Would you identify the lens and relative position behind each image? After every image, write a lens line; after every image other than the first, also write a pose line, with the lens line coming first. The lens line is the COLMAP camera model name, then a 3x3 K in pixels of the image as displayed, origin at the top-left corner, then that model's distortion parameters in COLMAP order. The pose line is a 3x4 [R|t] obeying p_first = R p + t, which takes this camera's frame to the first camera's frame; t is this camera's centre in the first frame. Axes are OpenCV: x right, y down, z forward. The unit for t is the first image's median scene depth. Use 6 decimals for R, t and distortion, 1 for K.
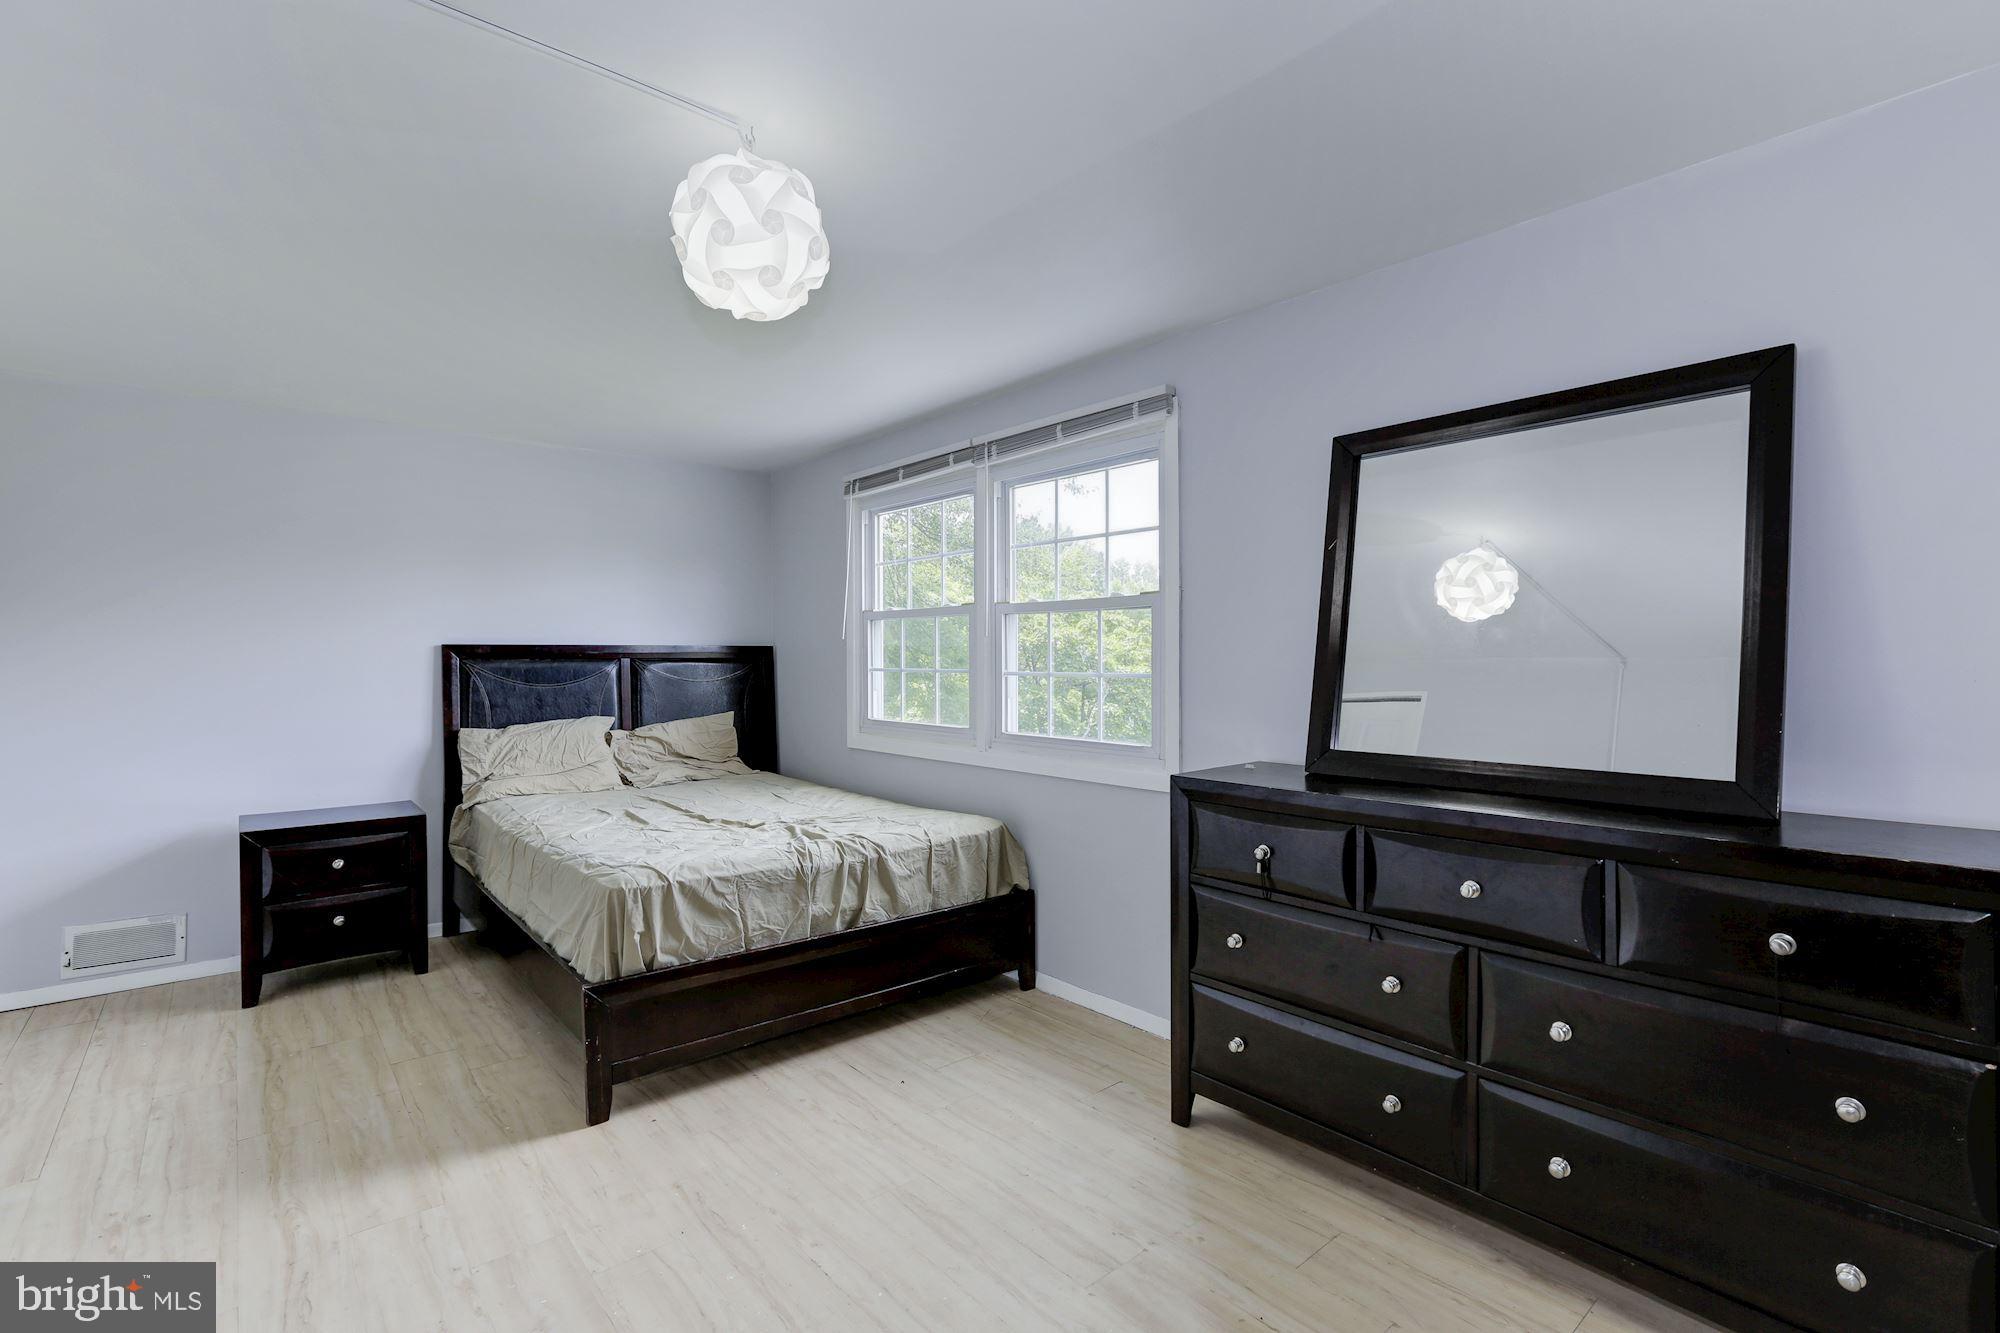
lens RADIAL K [[909.1, 0, 988.5], [0, 909.1, 665.6], [0, 0, 1]] dist [-0.034820, 0.014265]
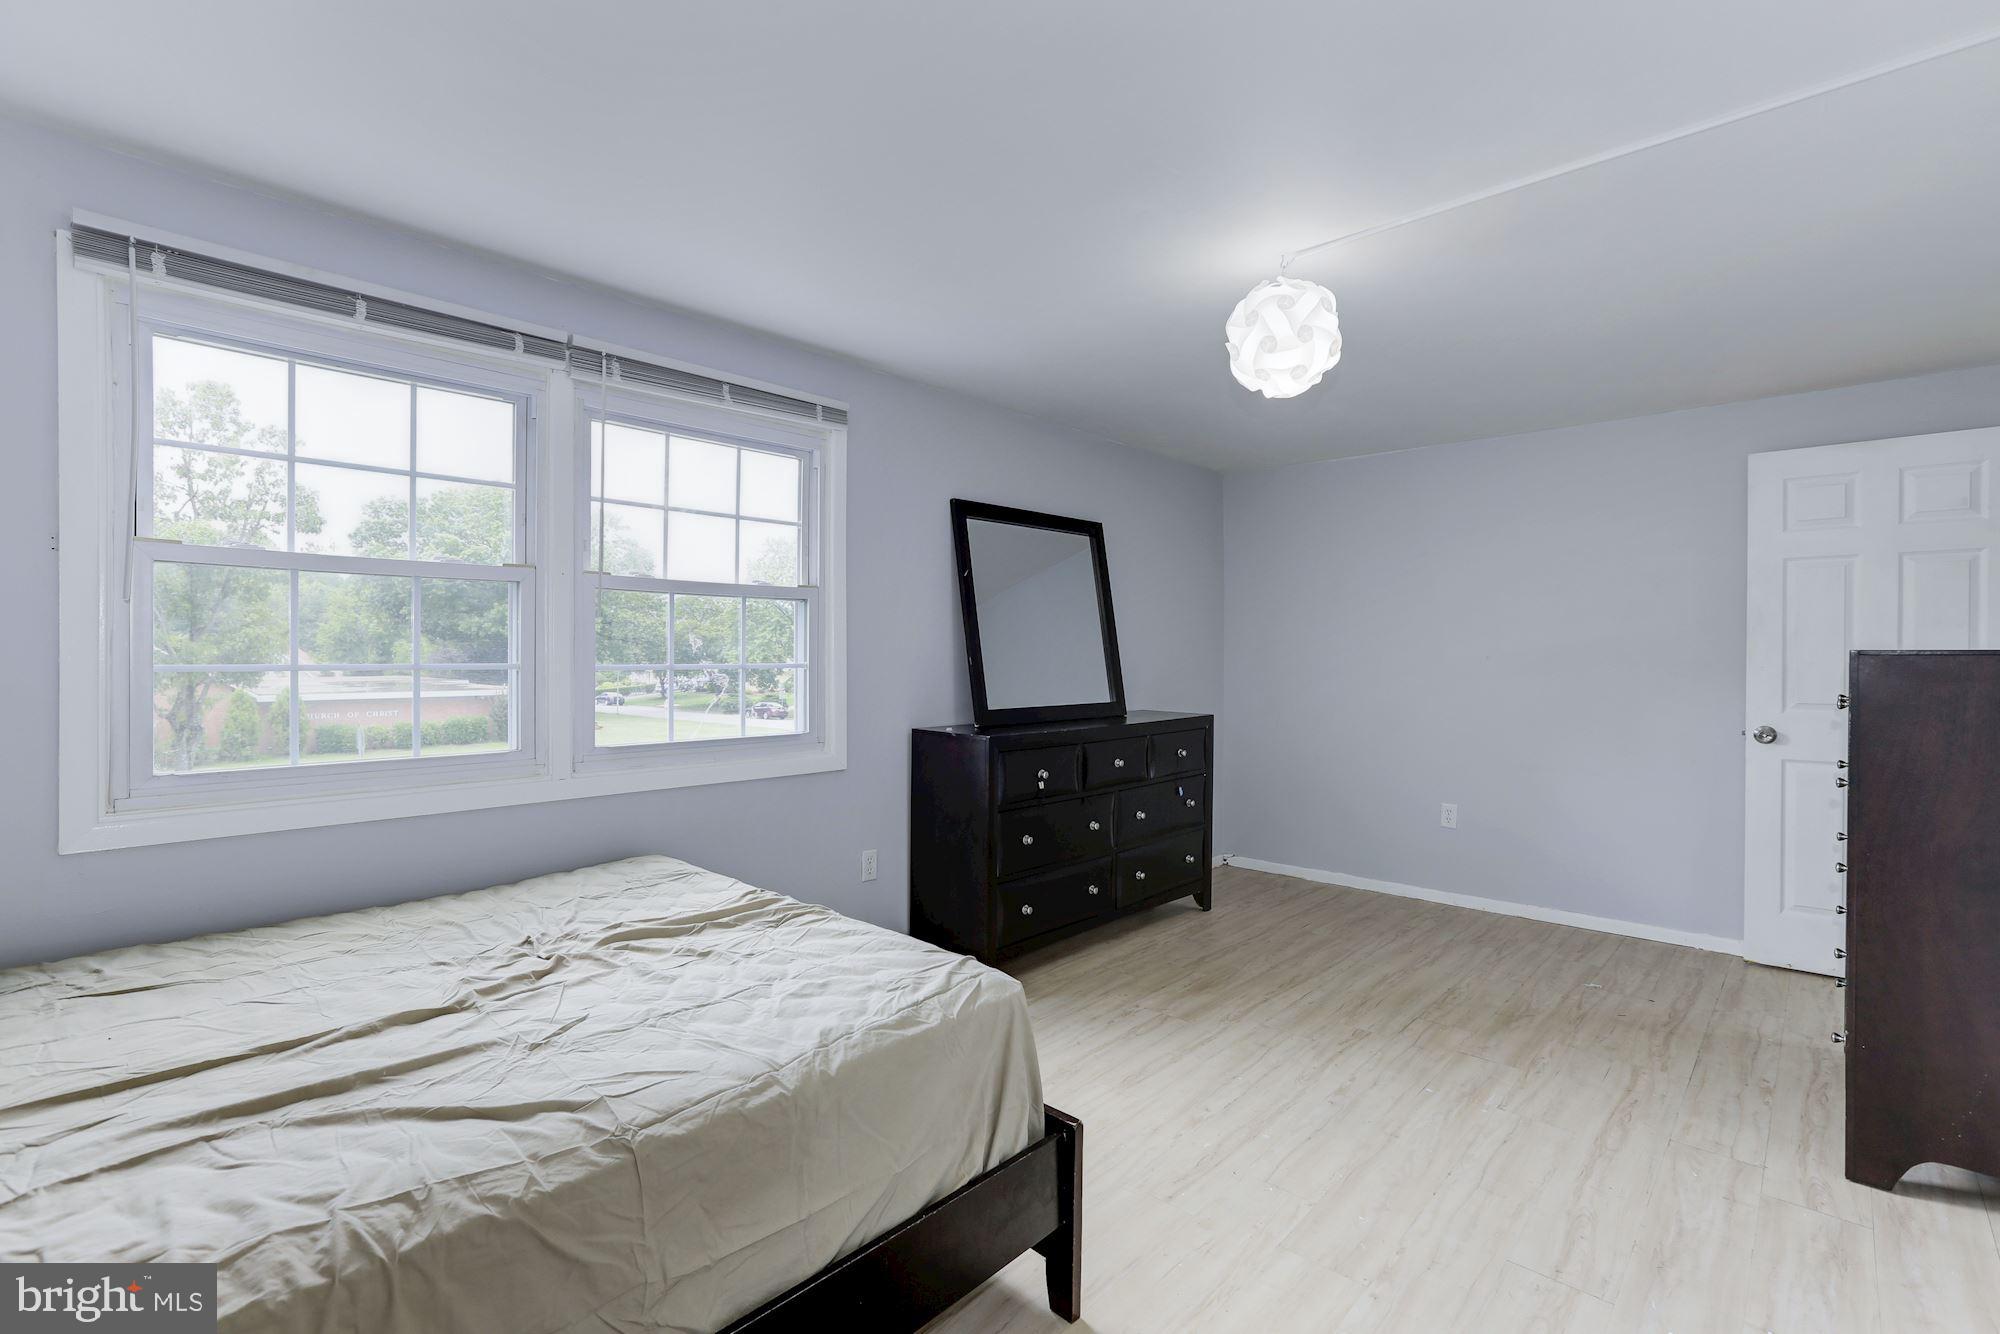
lens RADIAL K [[909.1, 0, 990.1], [0, 909.1, 665.4], [0, 0, 1]] dist [-0.034820, 0.014265]
pose [[-0.106269, -0.013354, 0.994248, -0.831176], [0.005315, 0.999888, 0.013998, -0.002178], [-0.994323, 0.006772, -0.106186, 0.840652]]
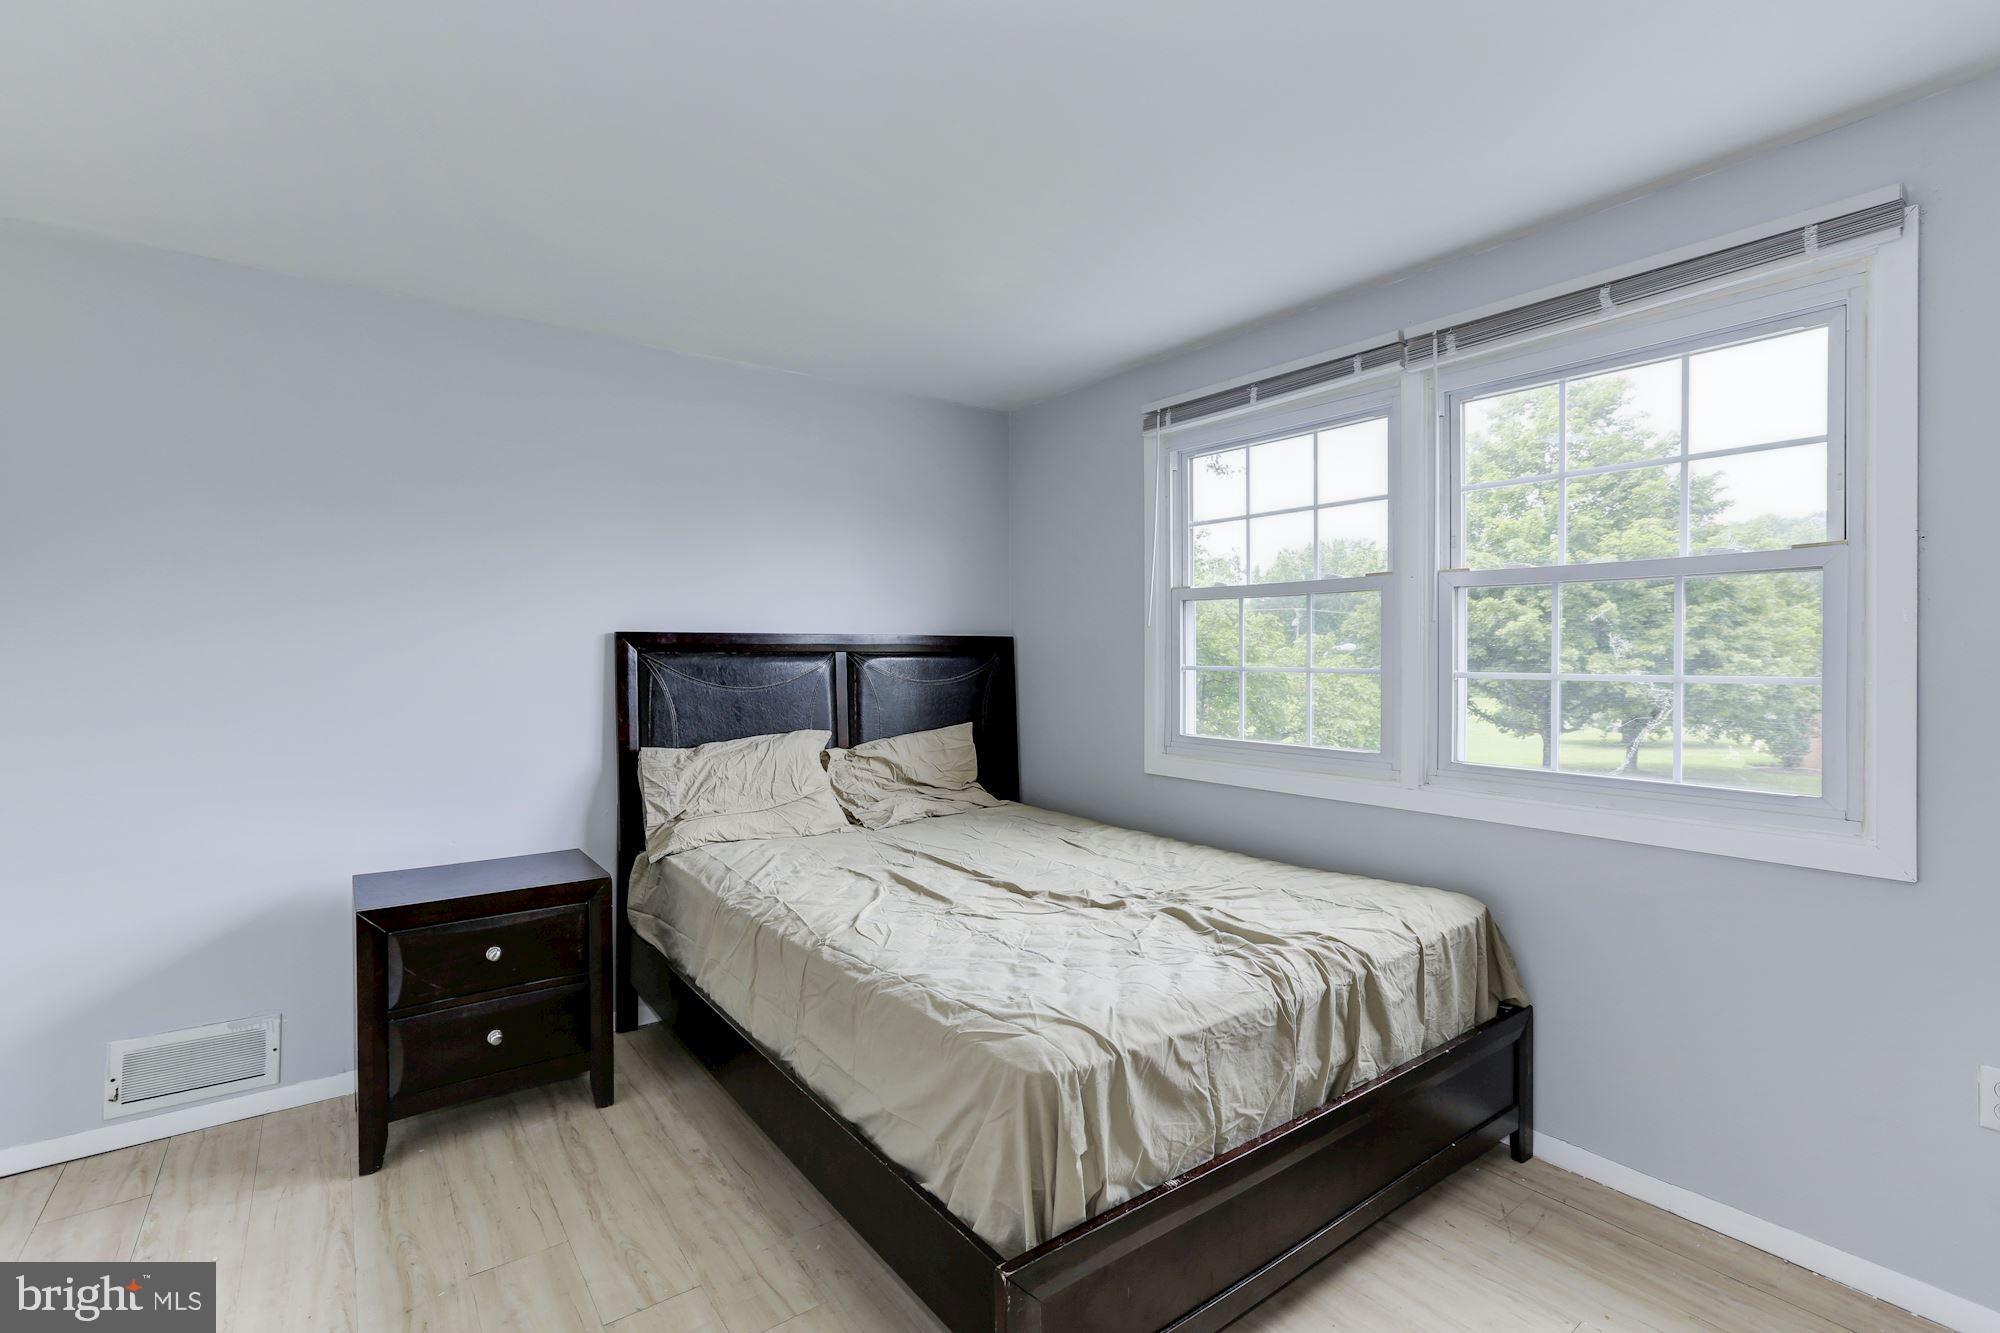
lens RADIAL K [[909.1, 0, 999.5], [0, 909.1, 654.3], [0, 0, 1]] dist [-0.034820, 0.014265]
pose [[0.998362, 0.001253, -0.057195, -0.312552], [-0.001731, 0.999964, -0.008306, -0.000560], [0.057182, 0.008392, 0.998328, 0.348566]]
